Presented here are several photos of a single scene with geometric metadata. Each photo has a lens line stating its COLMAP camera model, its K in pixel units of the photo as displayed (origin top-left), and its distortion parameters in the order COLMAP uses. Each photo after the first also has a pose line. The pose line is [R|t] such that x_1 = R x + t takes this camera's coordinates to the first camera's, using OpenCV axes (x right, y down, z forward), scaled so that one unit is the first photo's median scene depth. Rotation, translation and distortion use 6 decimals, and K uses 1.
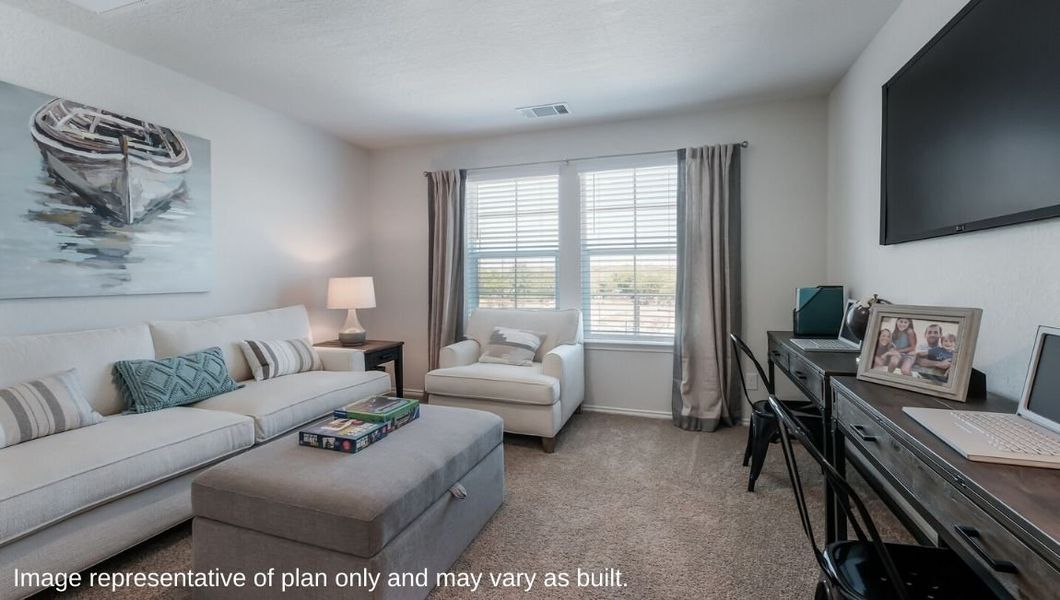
lens RADIAL K [[459.1, 0, 533.3], [0, 459.1, 280.5], [0, 0, 1]] dist [0.003810, -0.000571]
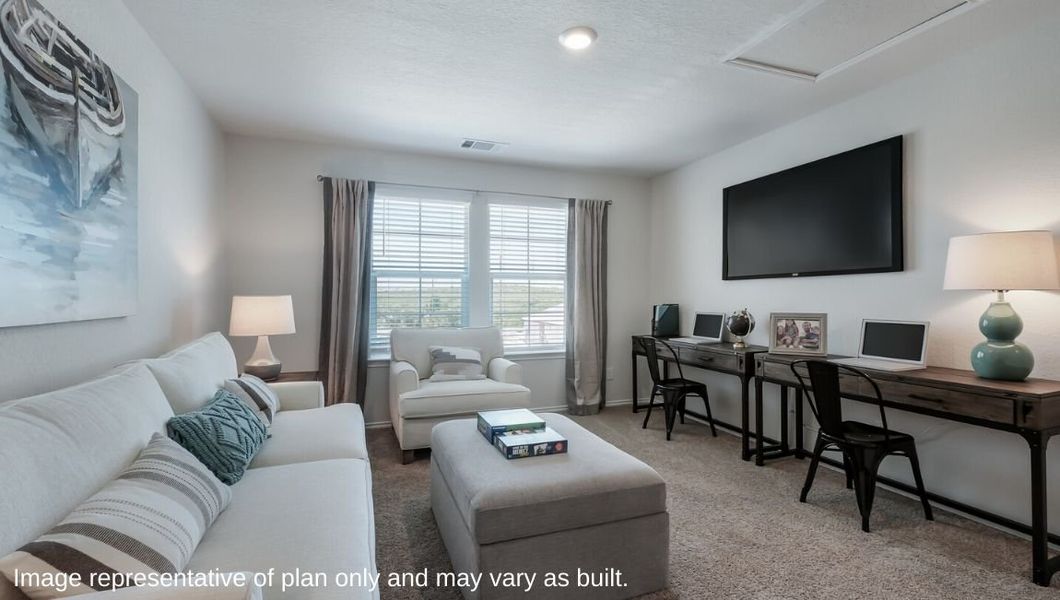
lens RADIAL K [[459.1, 0, 530.1], [0, 459.1, 294.1], [0, 0, 1]] dist [0.003810, -0.000571]
pose [[0.768296, 0.010764, 0.640004, -0.613742], [-0.000878, 0.999875, -0.015762, 0.002364], [-0.640094, 0.011548, 0.768210, 0.094919]]
